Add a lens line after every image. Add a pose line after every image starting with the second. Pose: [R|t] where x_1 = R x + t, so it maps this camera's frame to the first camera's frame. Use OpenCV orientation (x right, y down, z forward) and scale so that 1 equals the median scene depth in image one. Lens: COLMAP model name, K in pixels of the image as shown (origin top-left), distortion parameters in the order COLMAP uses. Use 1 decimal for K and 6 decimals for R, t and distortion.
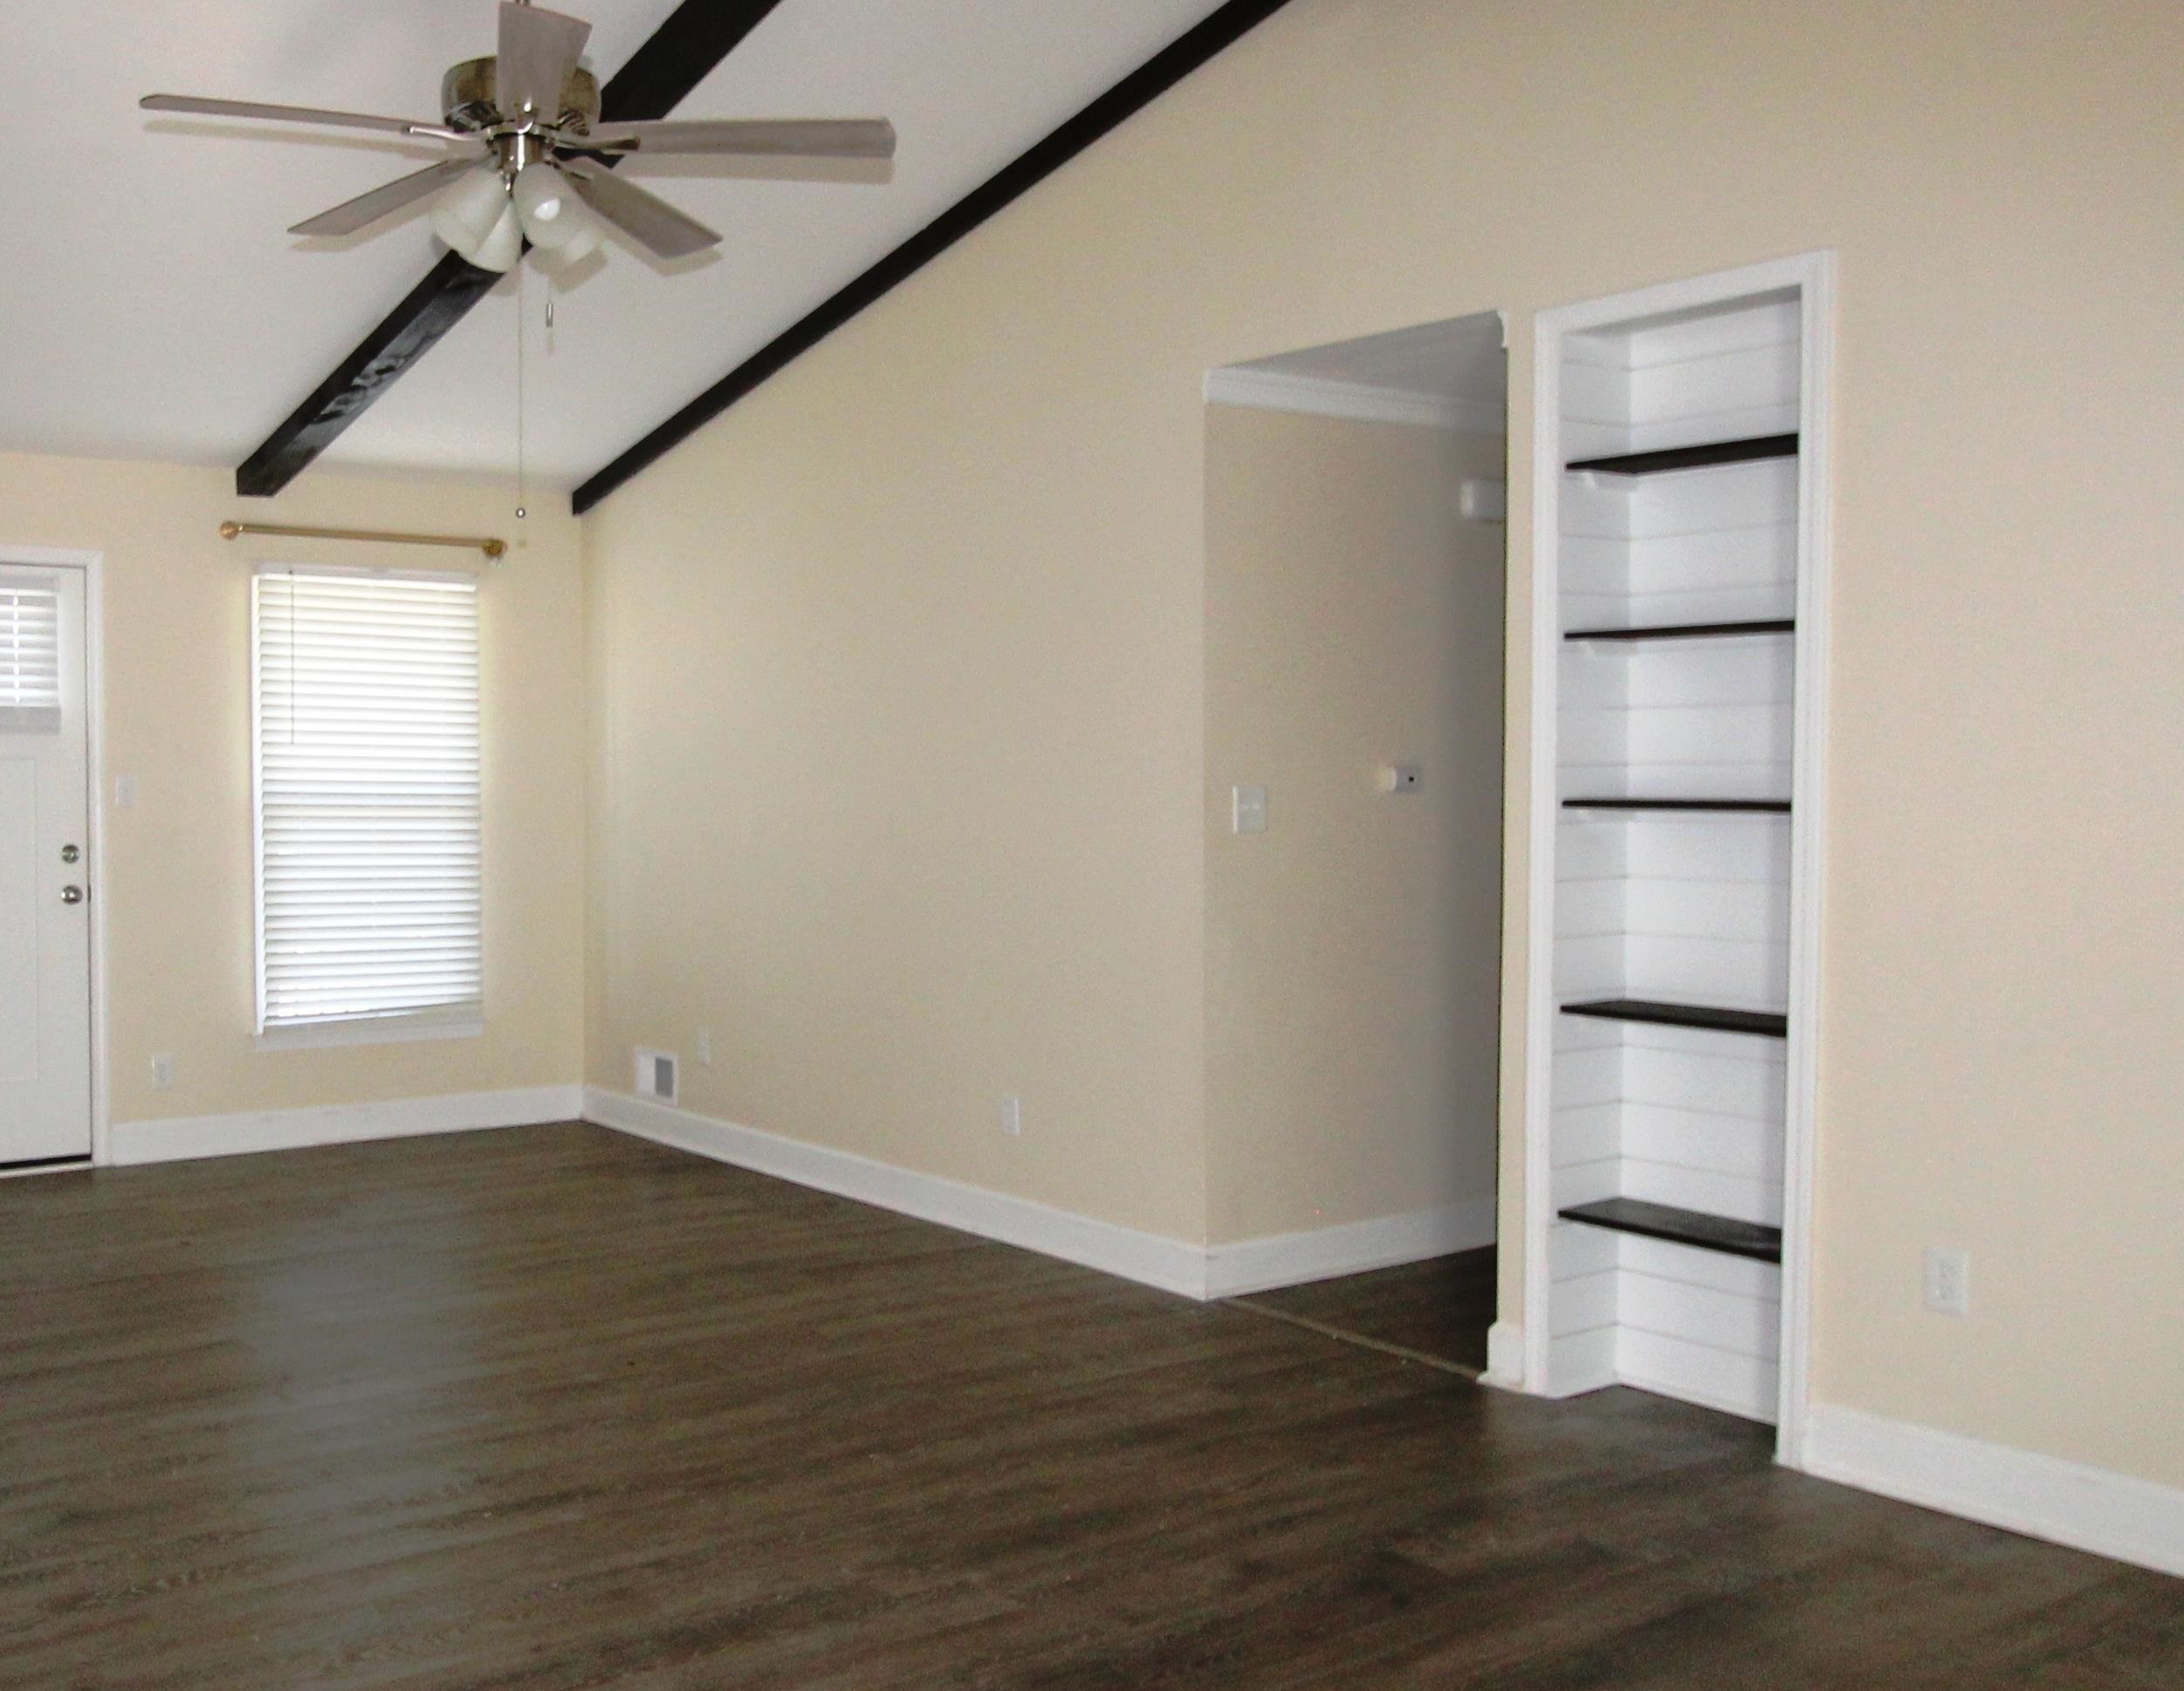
lens RADIAL K [[2043.9, 0, 758.7], [0, 2043.9, 838.3], [0, 0, 1]] dist [-0.010335, -0.010425]
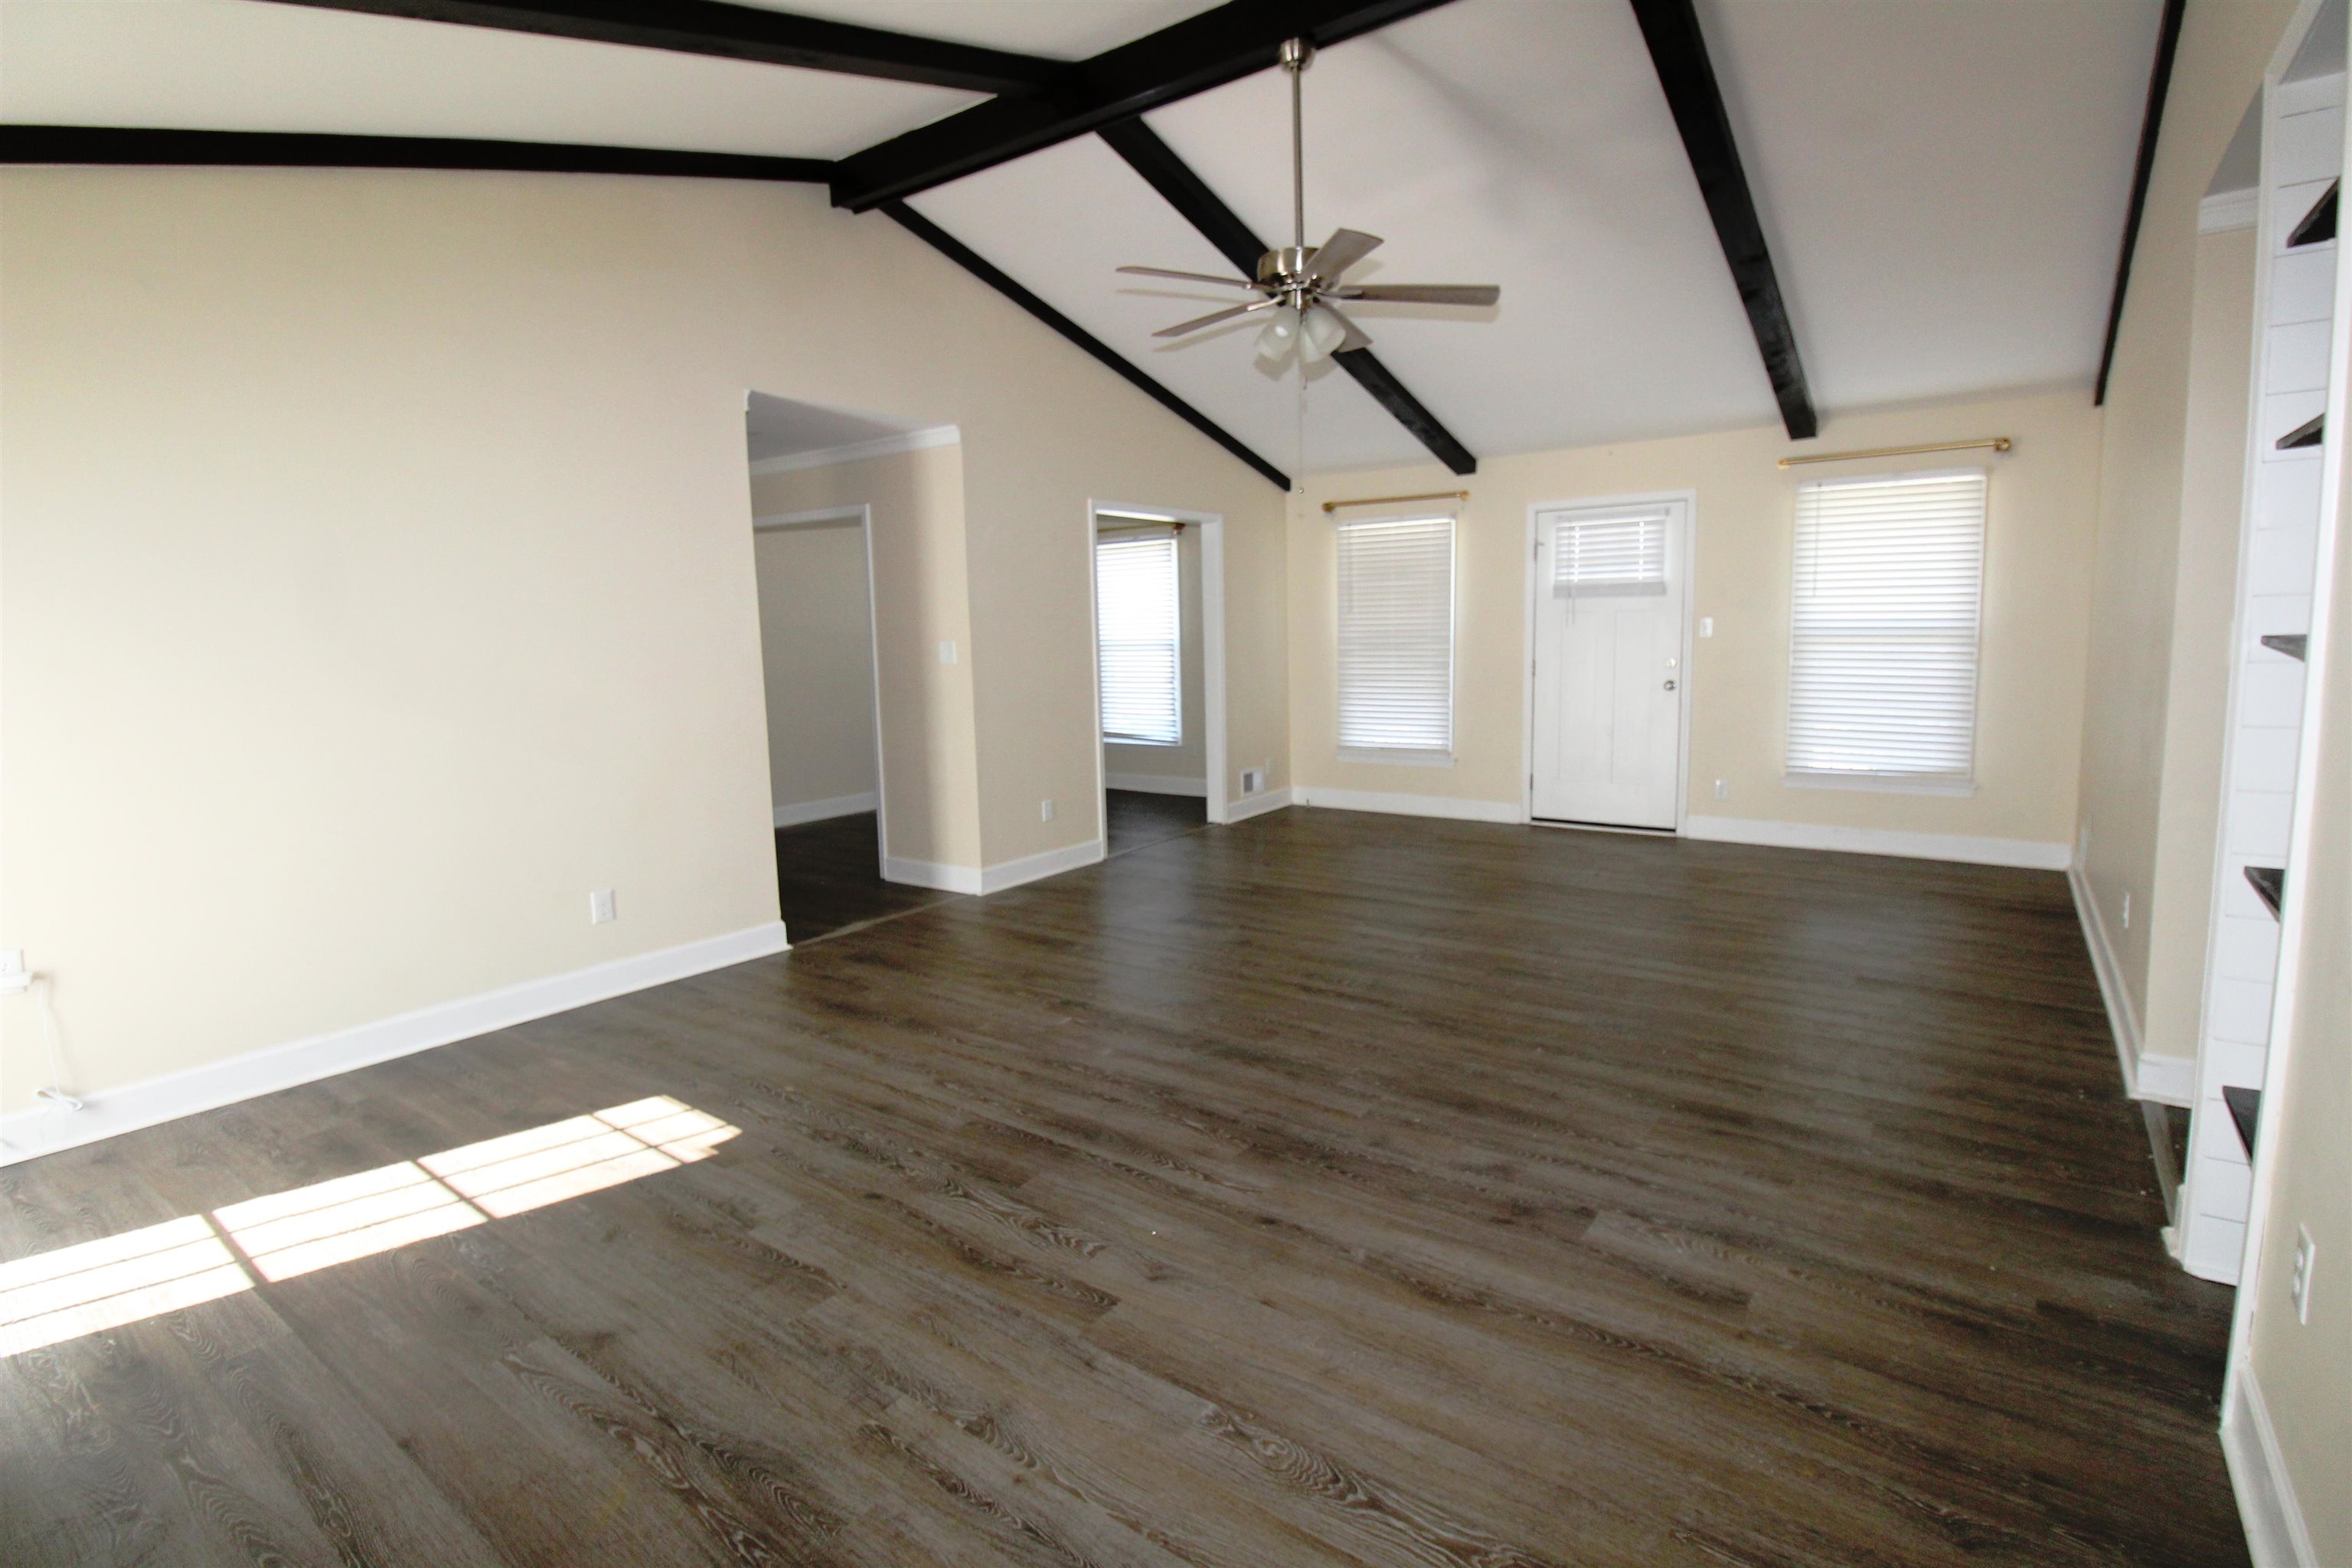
lens RADIAL K [[1099.2, 0, 1195.9], [0, 1099.2, 762.2], [0, 0, 1]] dist [0.003779, -0.014637]
pose [[0.374503, 0.106008, -0.921146, 0.705078], [-0.008310, 0.993787, 0.110990, -0.015900], [0.927188, -0.033911, 0.373057, 0.419350]]
